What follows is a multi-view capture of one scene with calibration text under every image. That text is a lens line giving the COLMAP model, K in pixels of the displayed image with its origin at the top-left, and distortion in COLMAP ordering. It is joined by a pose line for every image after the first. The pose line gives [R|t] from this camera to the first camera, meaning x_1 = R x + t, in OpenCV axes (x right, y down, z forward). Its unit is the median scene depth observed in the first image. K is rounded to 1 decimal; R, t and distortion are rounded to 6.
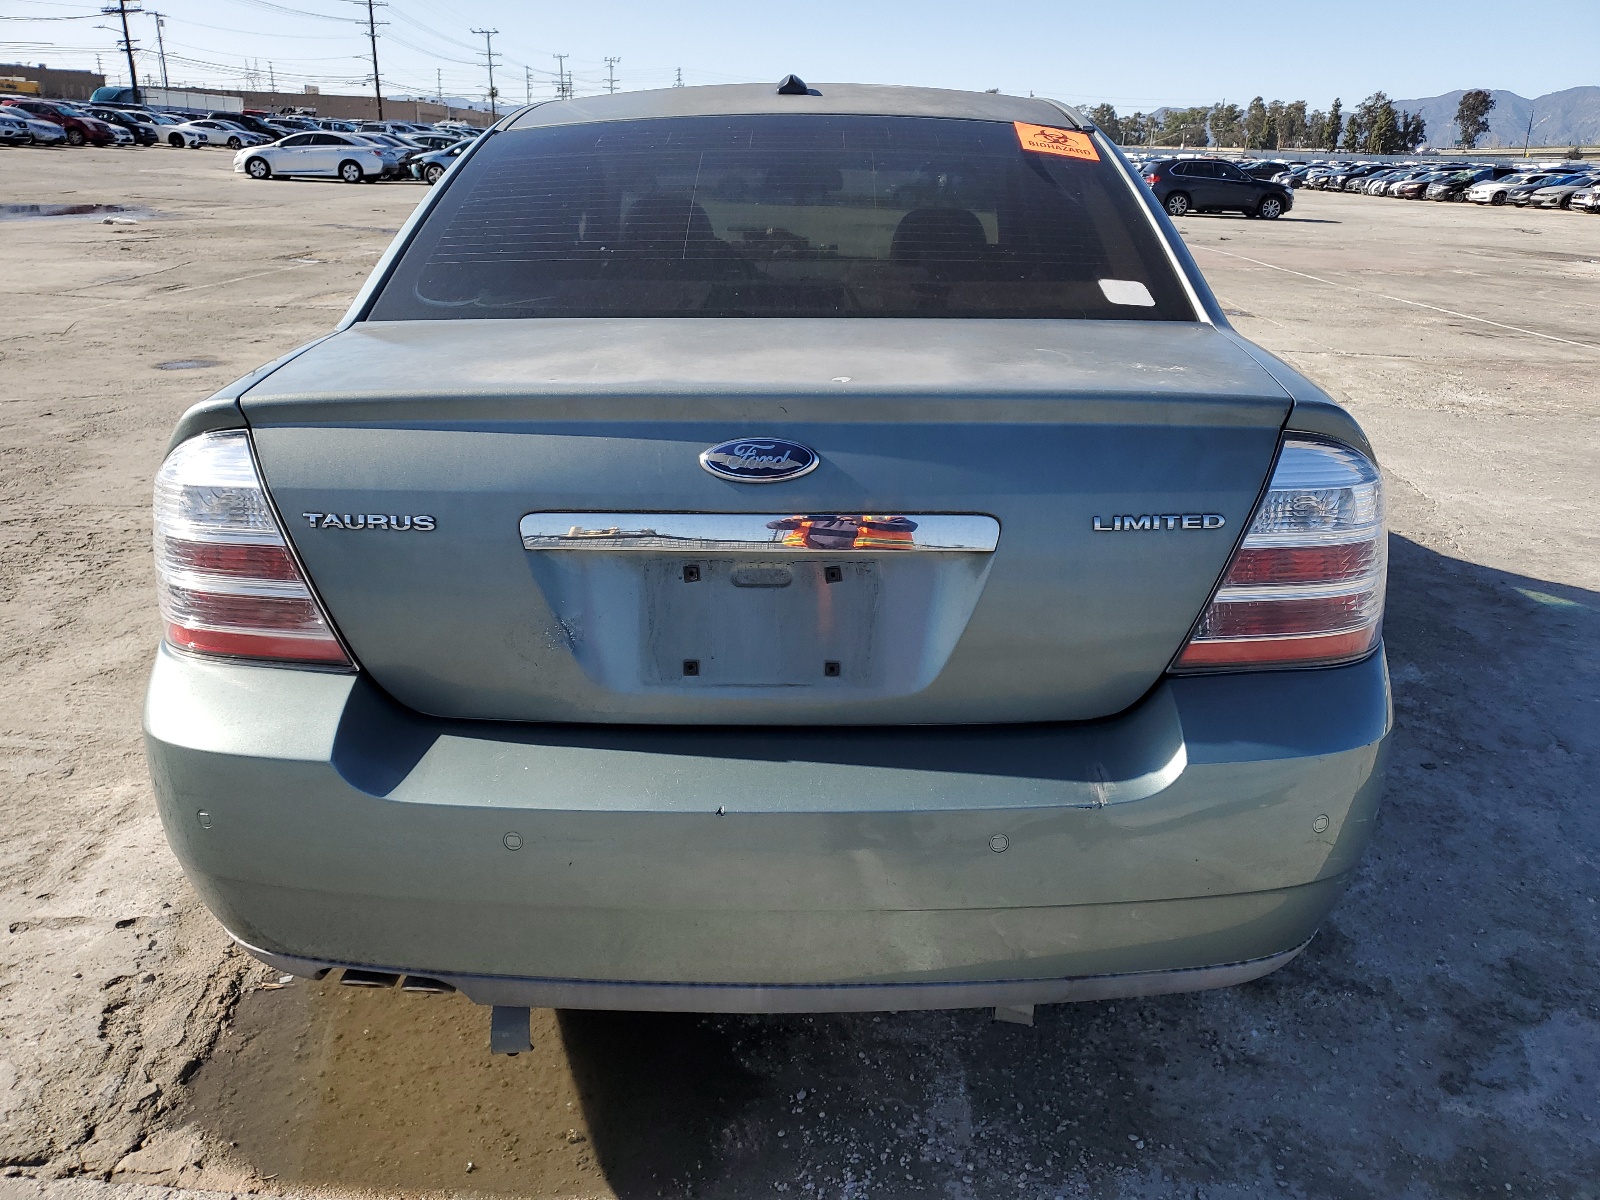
lens RADIAL K [[1304.4, 0, 808.6], [0, 1304.4, 599.4], [0, 0, 1]] dist [0.000475, 0.048132]
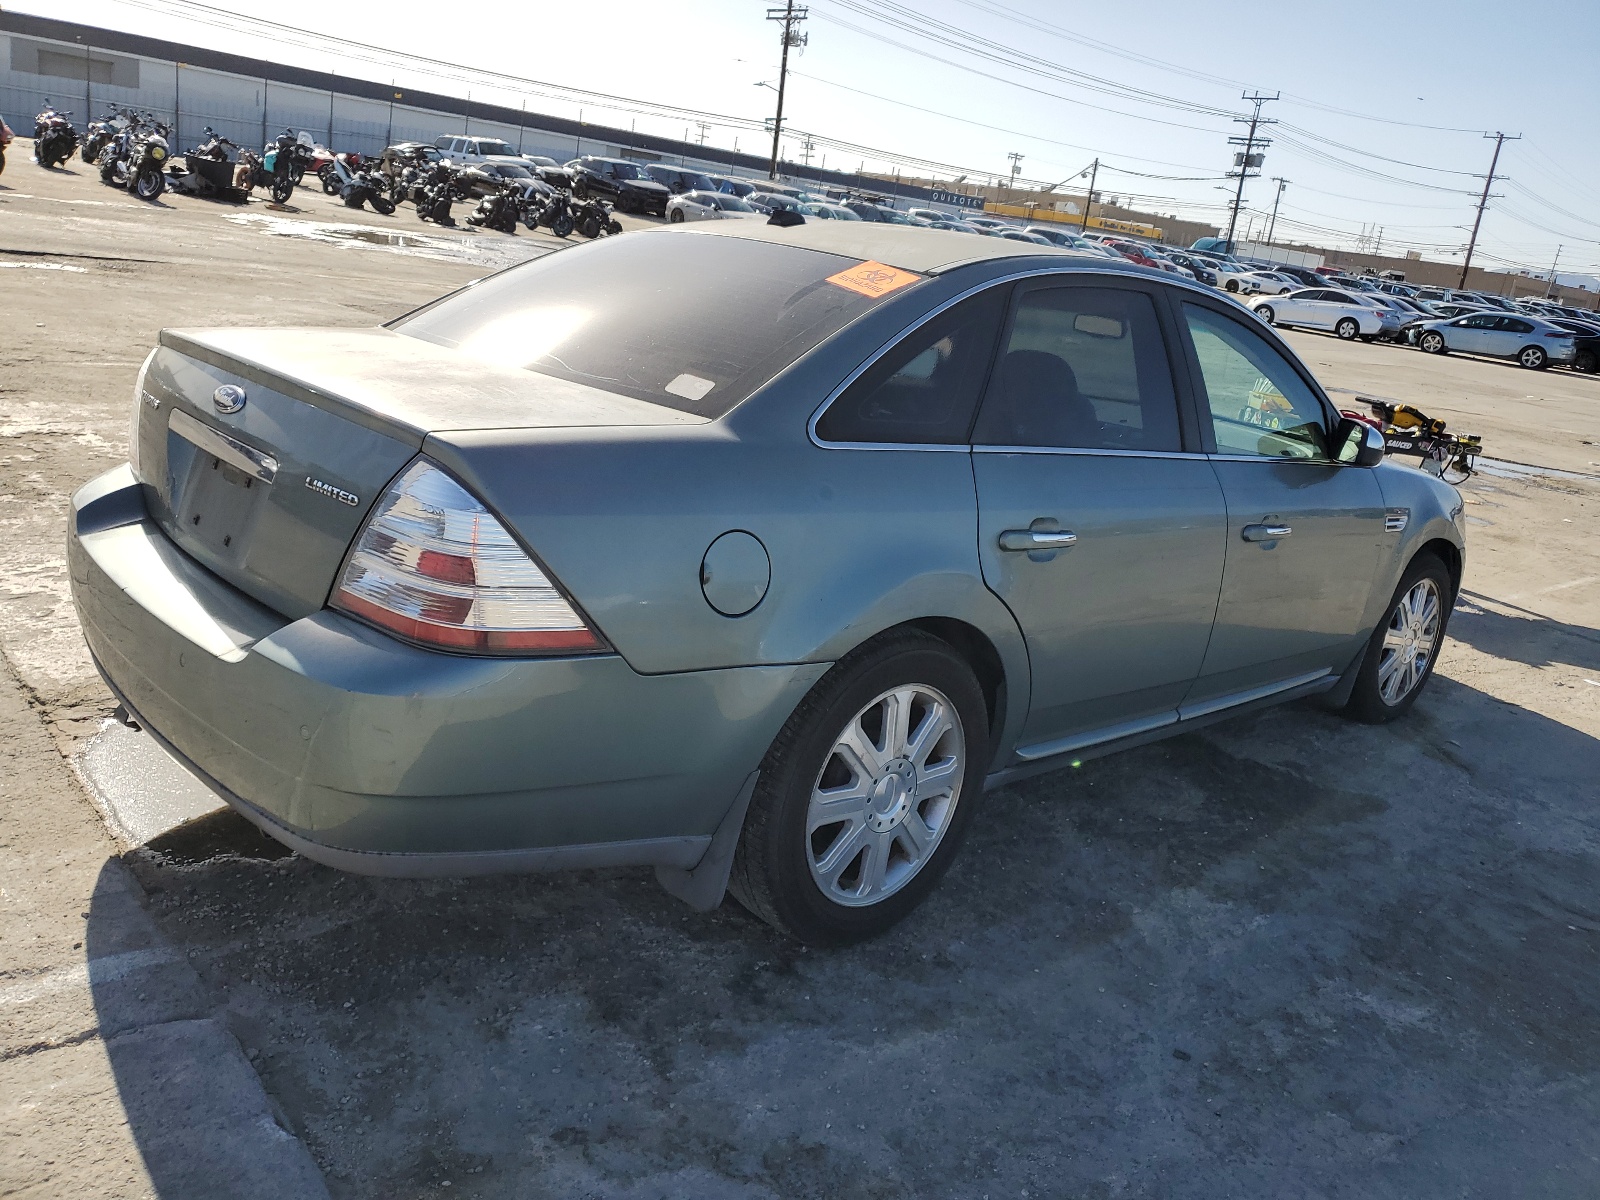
lens RADIAL K [[1304.4, 0, 808.6], [0, 1304.4, 599.4], [0, 0, 1]] dist [0.000475, 0.048132]
pose [[0.671177, 0.271810, -0.689667, 0.129961], [-0.347283, 0.937234, 0.031409, -0.014062], [0.654917, 0.218429, 0.723445, 0.029383]]
